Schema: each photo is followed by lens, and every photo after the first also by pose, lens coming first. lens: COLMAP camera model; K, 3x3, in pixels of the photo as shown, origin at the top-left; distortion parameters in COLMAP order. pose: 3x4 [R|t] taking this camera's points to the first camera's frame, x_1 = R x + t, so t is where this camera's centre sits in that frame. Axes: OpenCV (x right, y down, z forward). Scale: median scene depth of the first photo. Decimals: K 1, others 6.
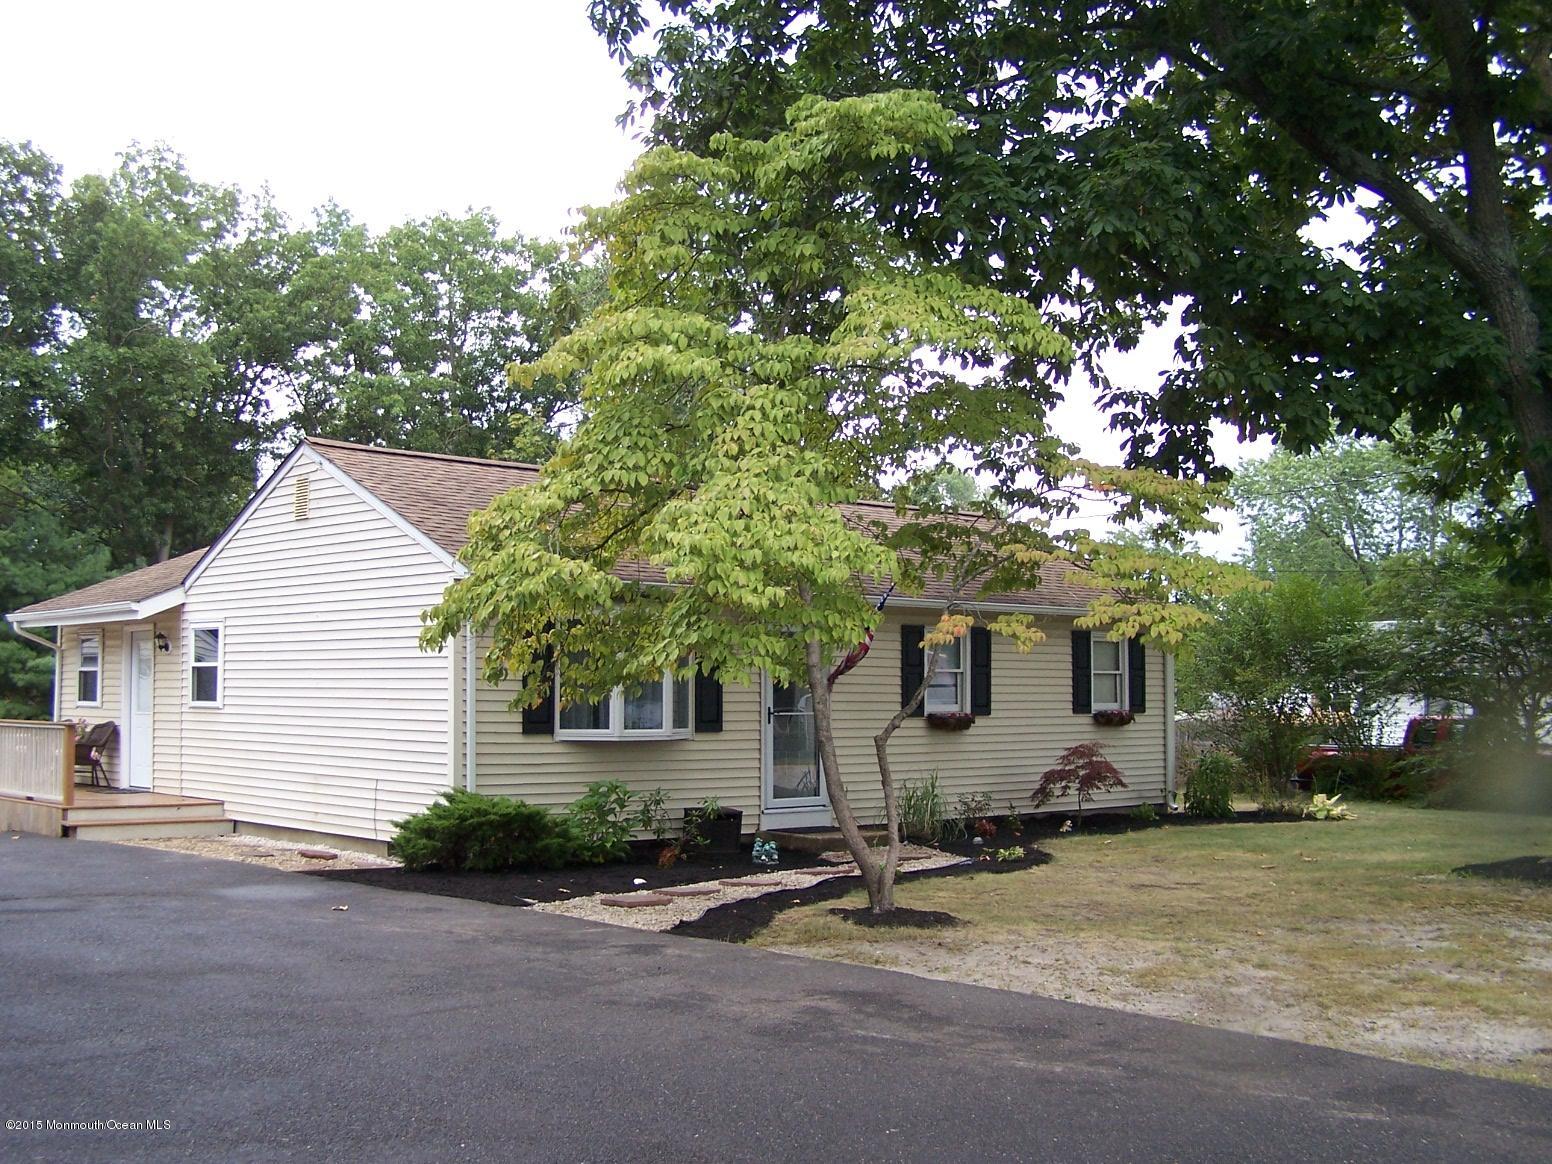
lens RADIAL K [[1746.1, 0, 775.5], [0, 1746.1, 580.5], [0, 0, 1]] dist [-0.020596, 0.000000]
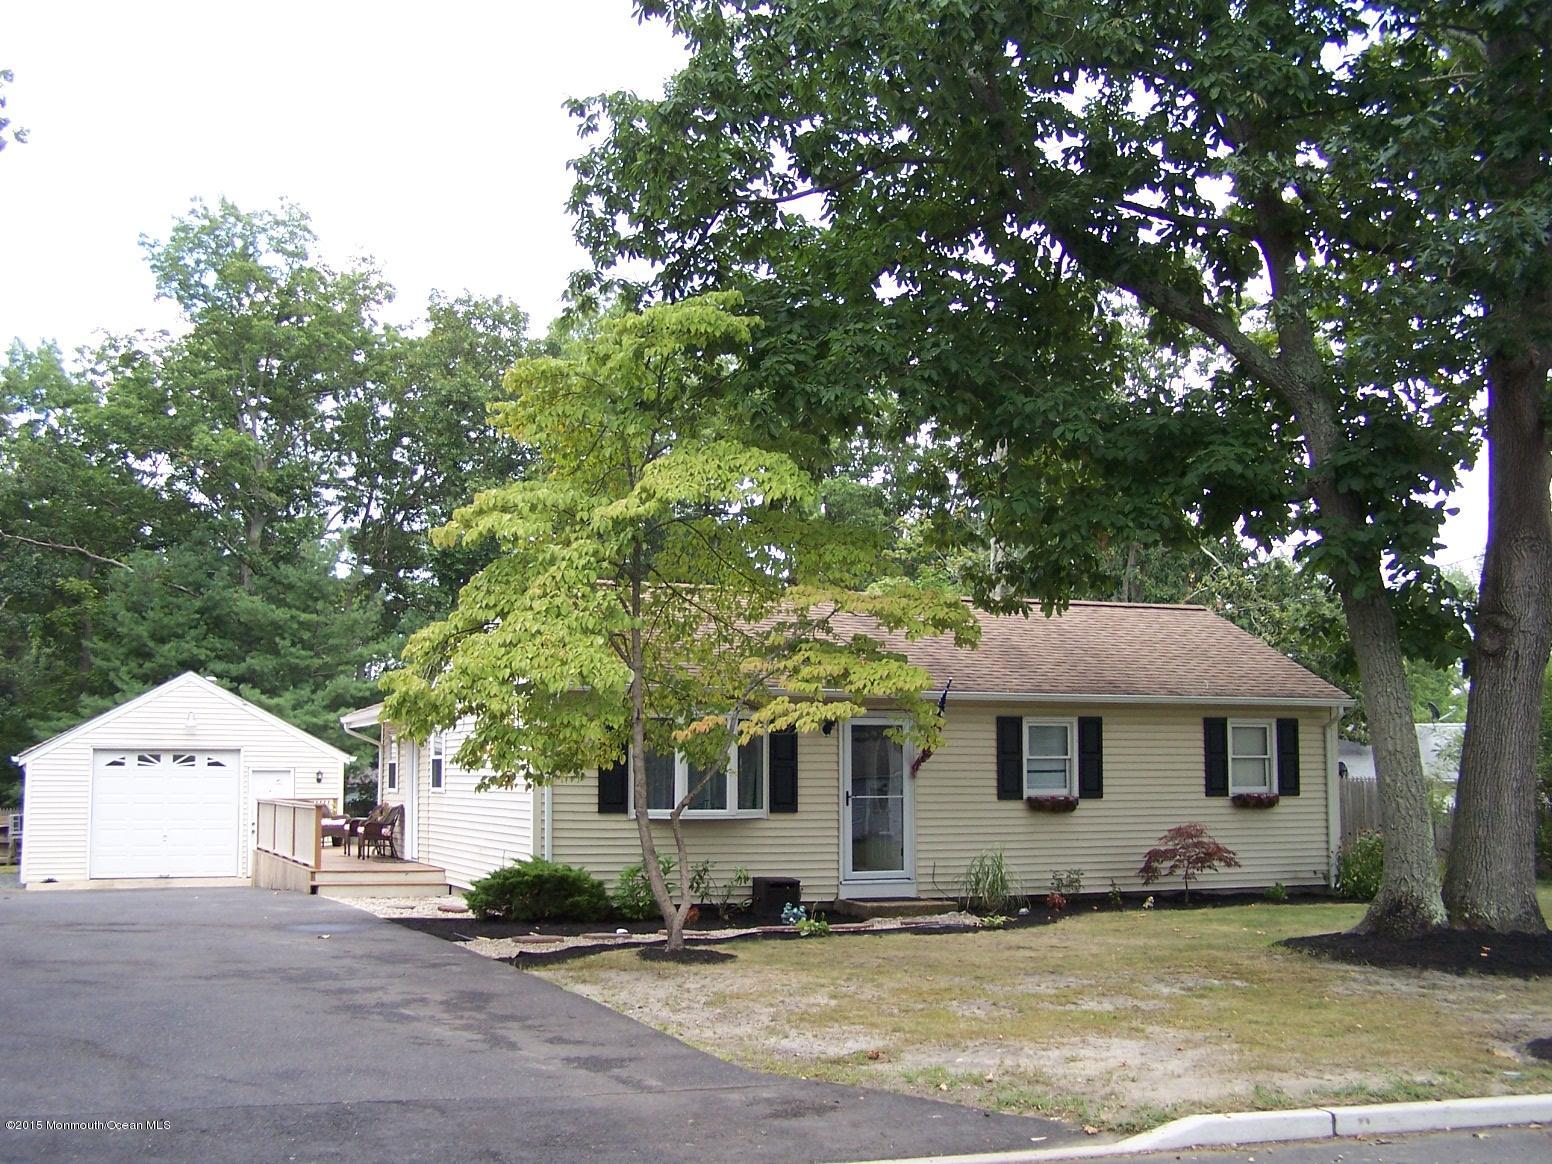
lens RADIAL K [[1807.6, 0, 775.9], [0, 1807.6, 584.3], [0, 0, 1]] dist [-0.056450, 0.000000]
pose [[0.943746, -0.039339, -0.328324, 0.336714], [0.024643, 0.998504, -0.048805, -0.005768], [0.329753, 0.037969, 0.943304, -0.130434]]
